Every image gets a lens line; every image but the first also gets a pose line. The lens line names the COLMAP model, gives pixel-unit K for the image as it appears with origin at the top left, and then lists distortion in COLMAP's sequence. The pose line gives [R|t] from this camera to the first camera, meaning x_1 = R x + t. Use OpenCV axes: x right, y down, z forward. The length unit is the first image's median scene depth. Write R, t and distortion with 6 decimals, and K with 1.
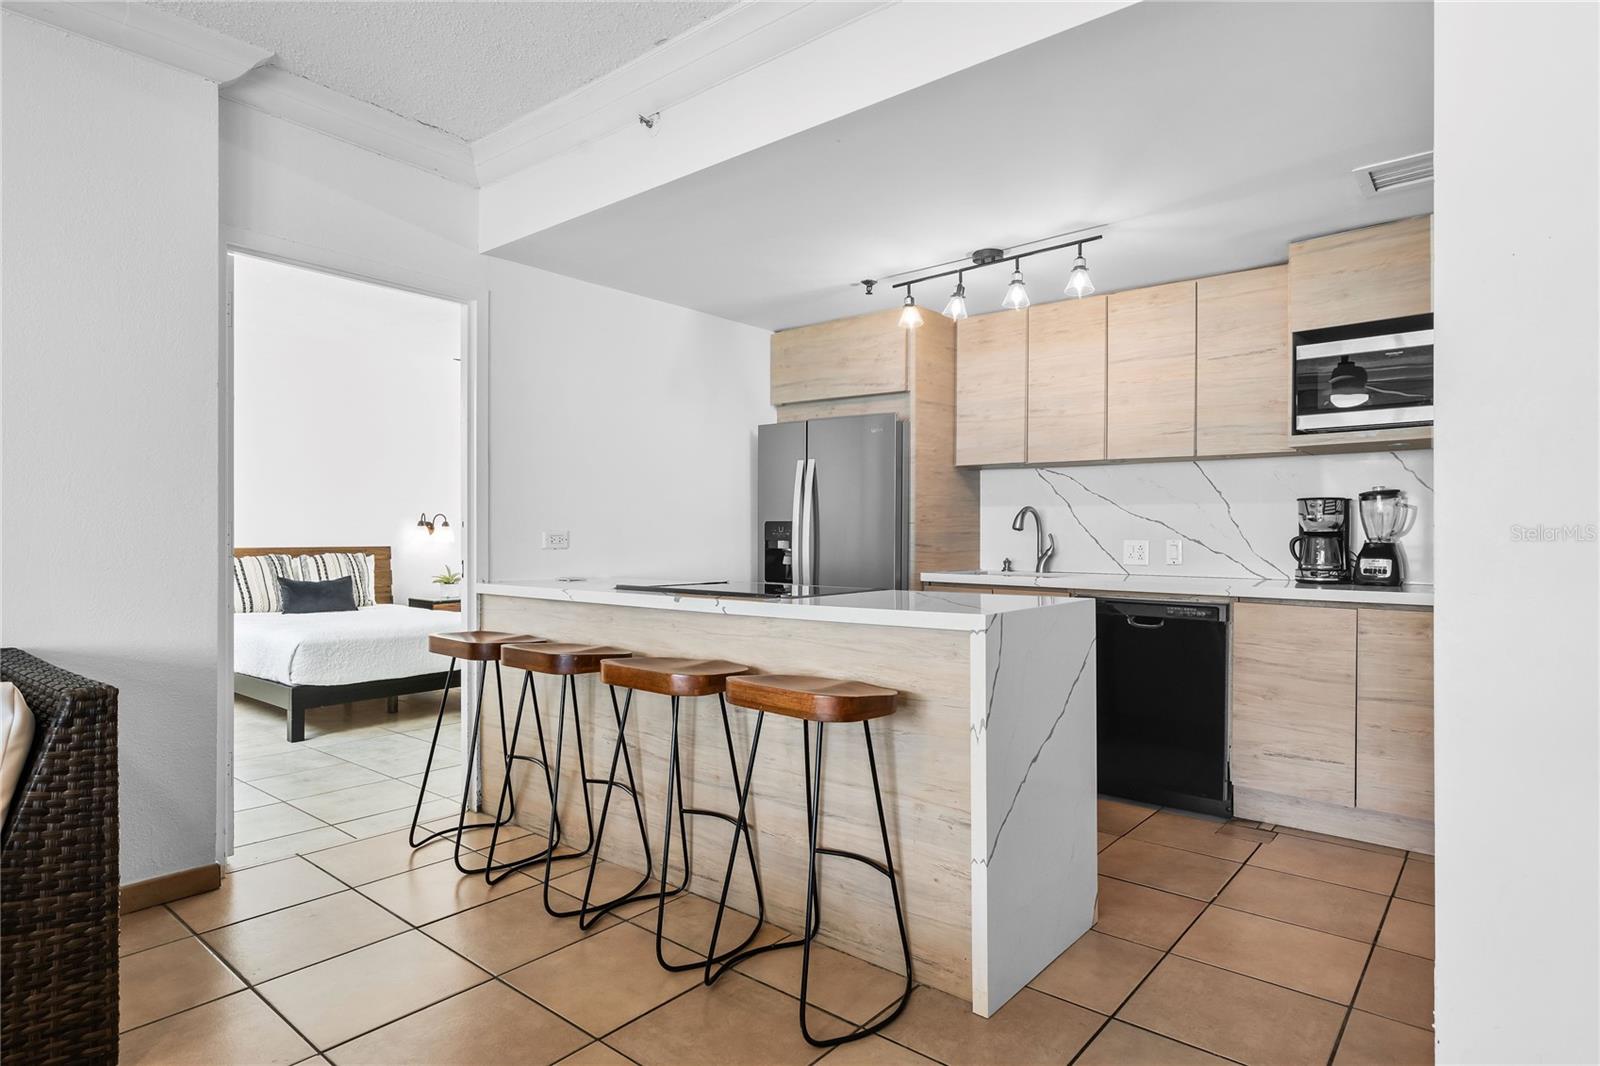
lens RADIAL K [[874.2, 0, 800.0], [0, 874.2, 533.0], [0, 0, 1]] dist [-0.000304, 0.000169]
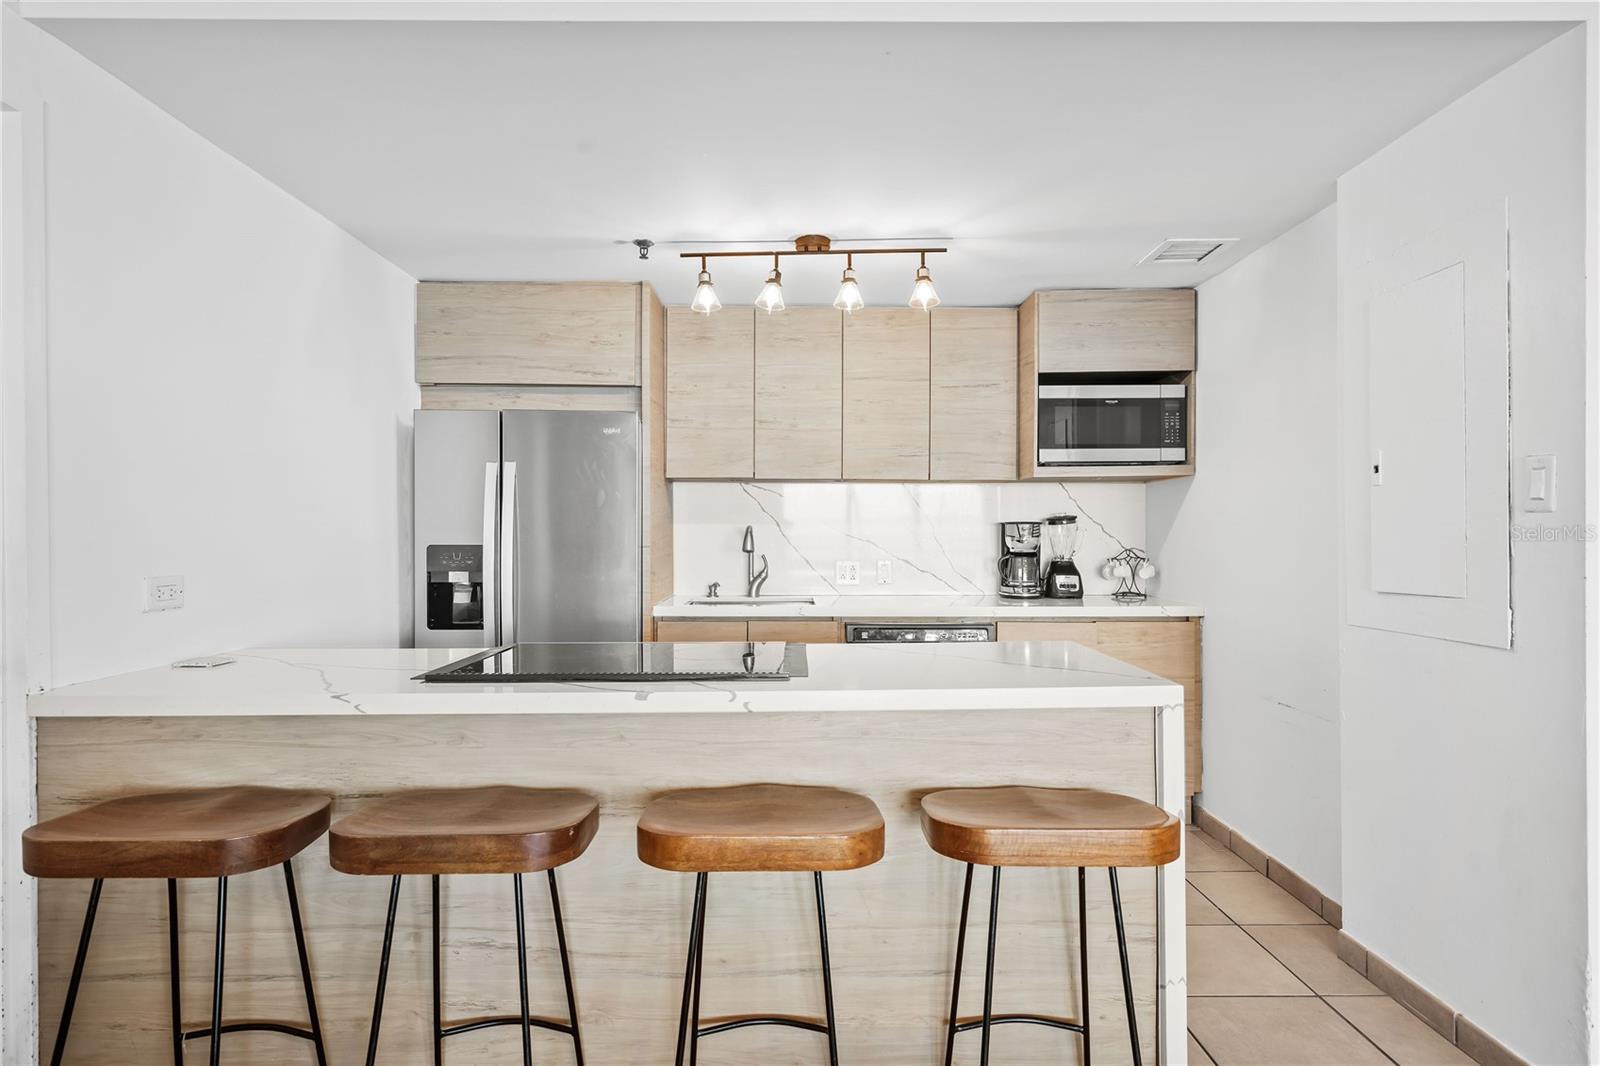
lens RADIAL K [[857.4, 0, 800.0], [0, 857.4, 533.0], [0, 0, 1]] dist [0.001763, -0.000724]
pose [[0.766174, -0.005867, 0.642606, -0.333362], [0.005264, 0.999982, 0.002854, -0.030776], [-0.642612, 0.001196, 0.766191, 0.344533]]
